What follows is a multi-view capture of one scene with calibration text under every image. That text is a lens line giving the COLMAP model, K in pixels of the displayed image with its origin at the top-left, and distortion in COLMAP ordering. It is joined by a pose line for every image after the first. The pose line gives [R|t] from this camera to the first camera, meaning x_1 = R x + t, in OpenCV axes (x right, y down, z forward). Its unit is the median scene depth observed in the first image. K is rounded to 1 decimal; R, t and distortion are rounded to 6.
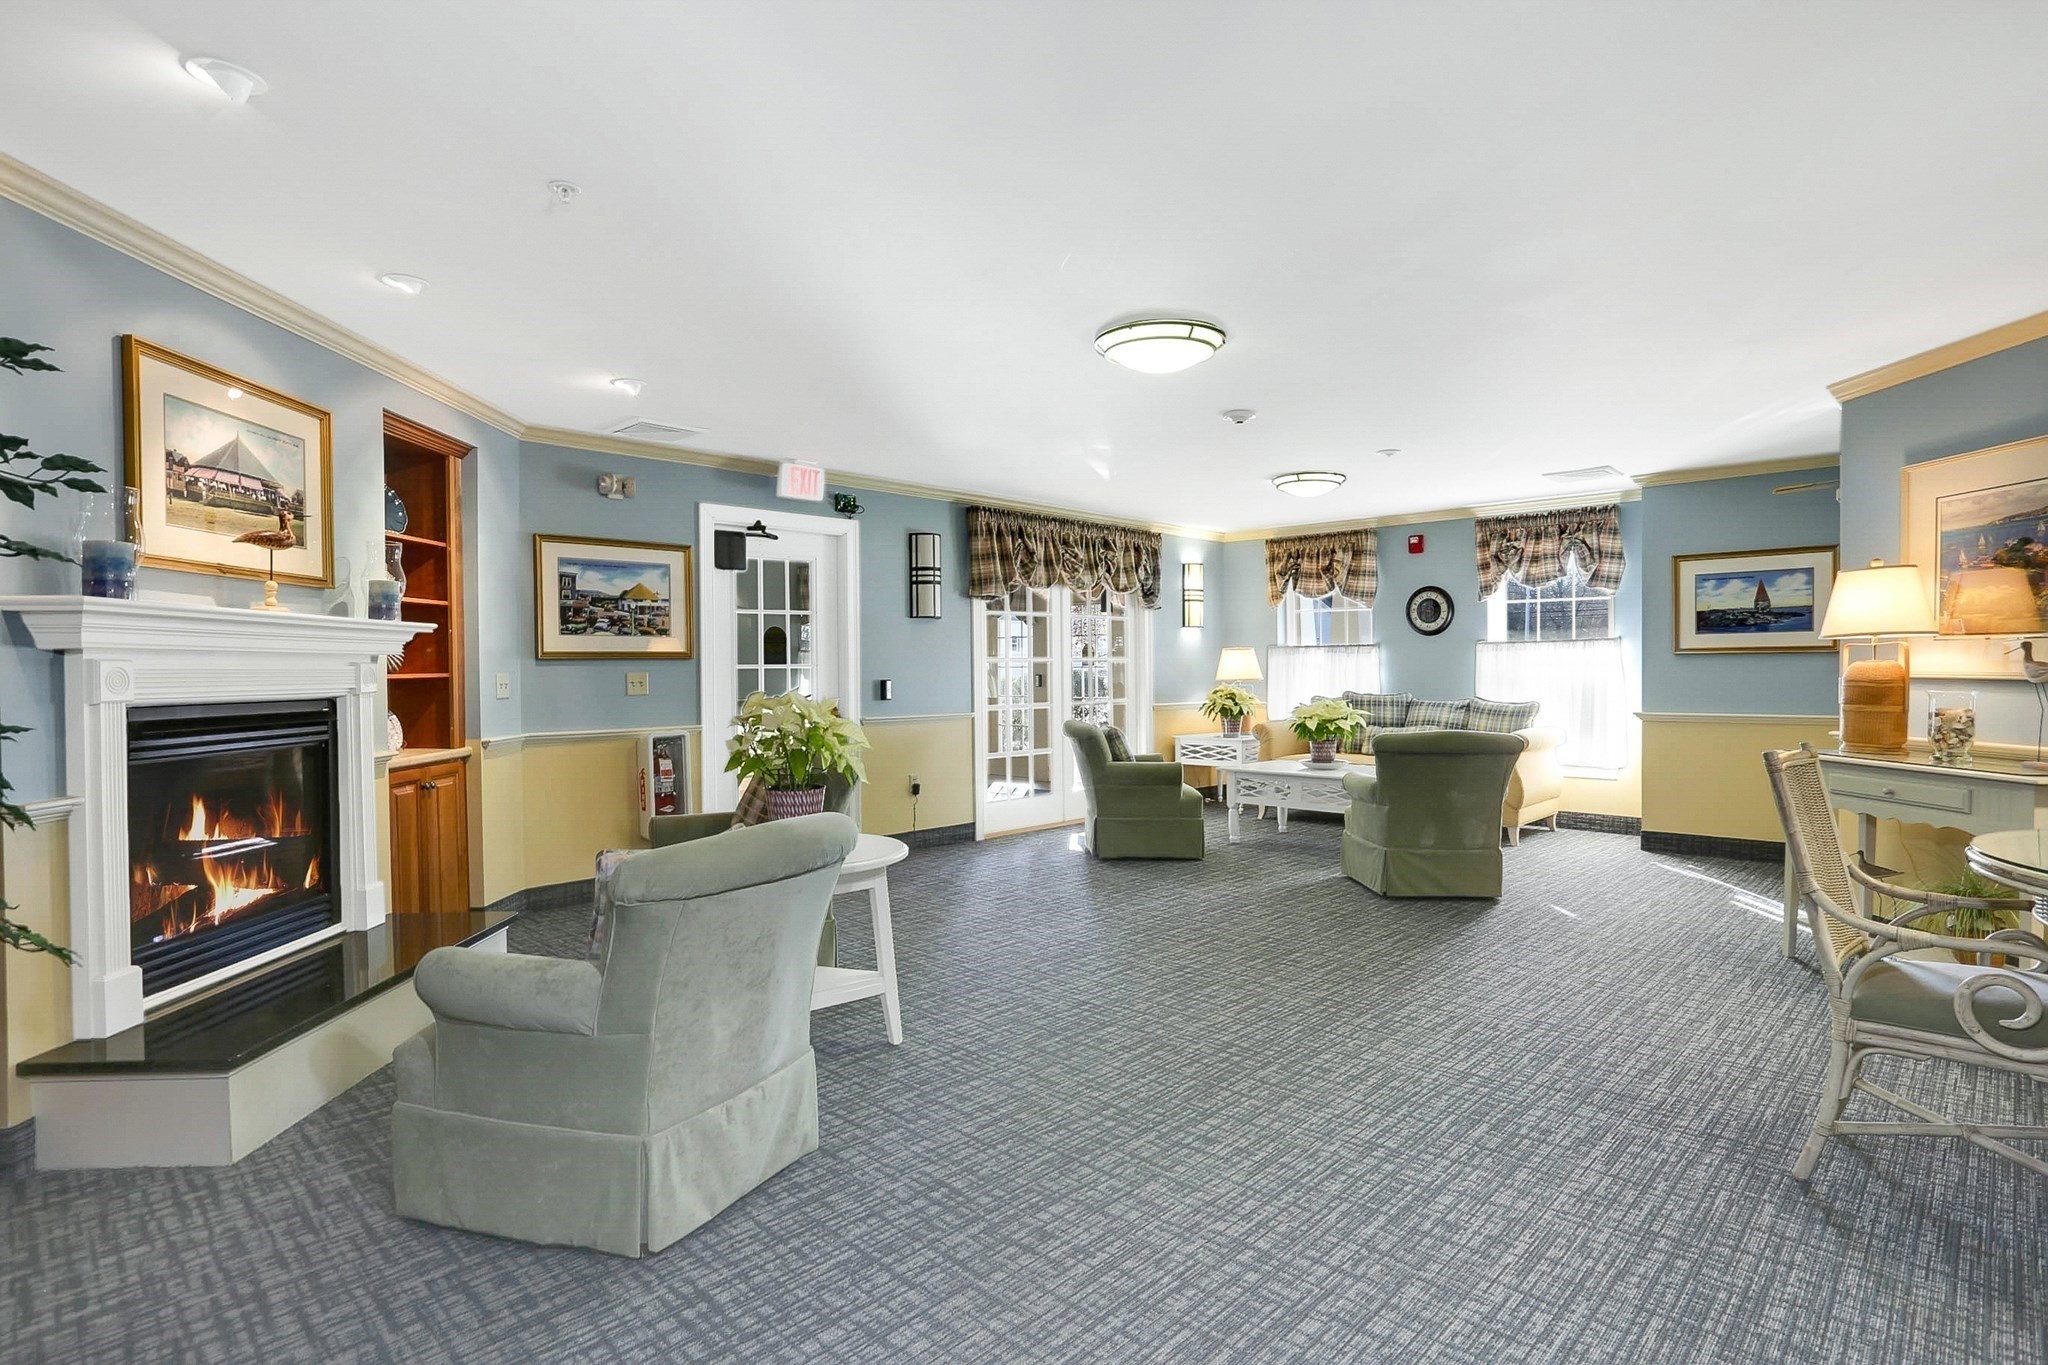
lens RADIAL K [[1052.7, 0, 1024.0], [0, 1052.7, 682.5], [0, 0, 1]] dist [0.001927, 0.001484]
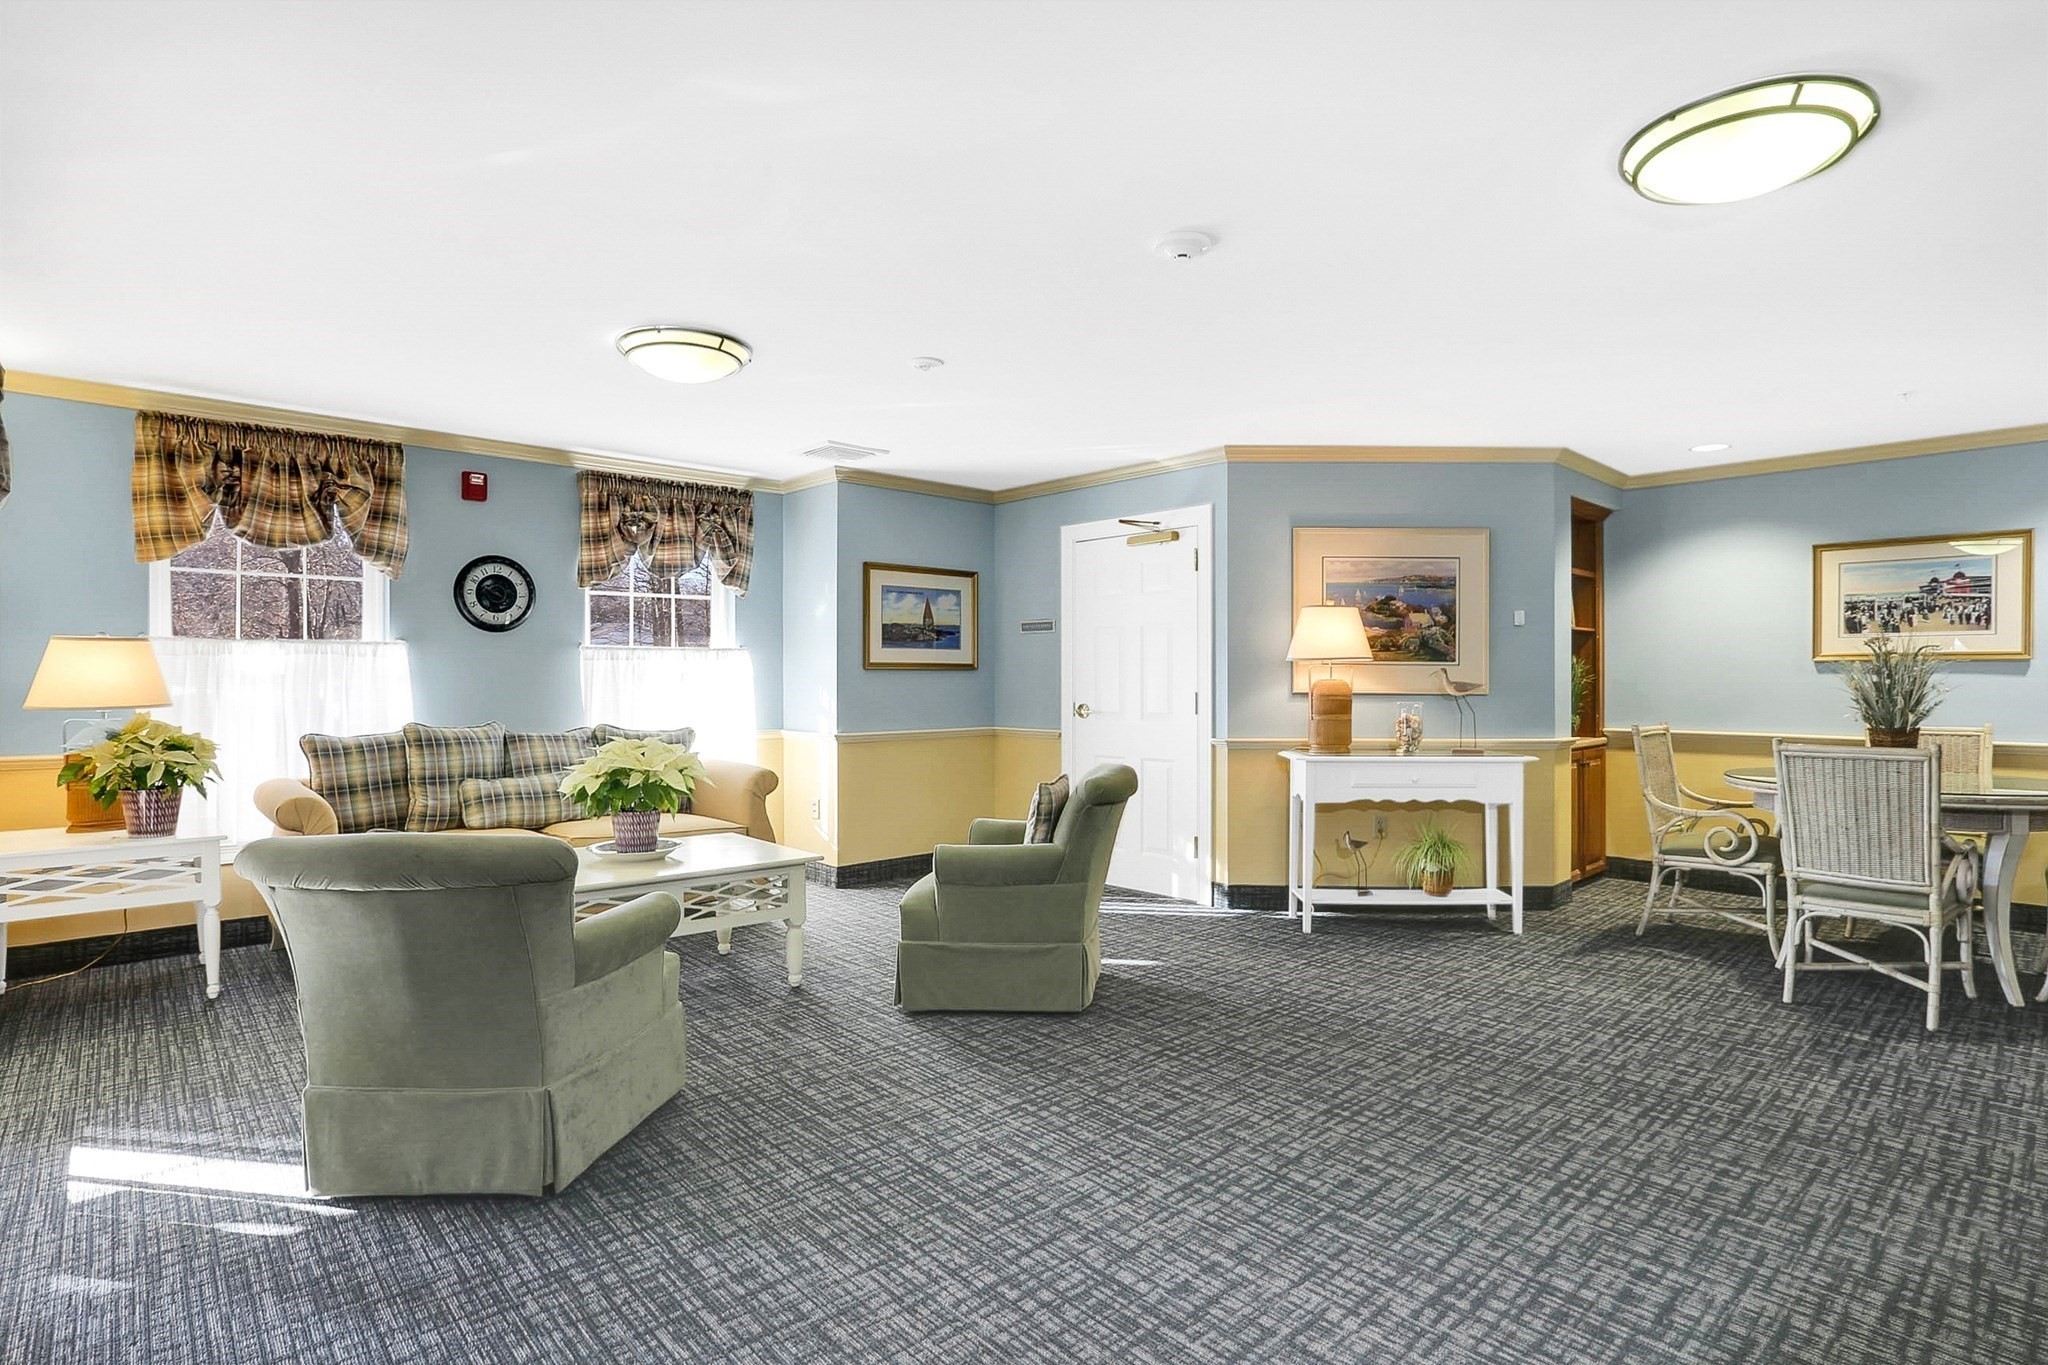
lens RADIAL K [[1052.7, 0, 1024.0], [0, 1052.7, 682.5], [0, 0, 1]] dist [0.001927, 0.001484]
pose [[0.078653, -0.001888, 0.996900, -0.249812], [0.009144, 0.999958, 0.001172, -0.012145], [-0.996860, 0.009024, 0.078667, 0.669038]]
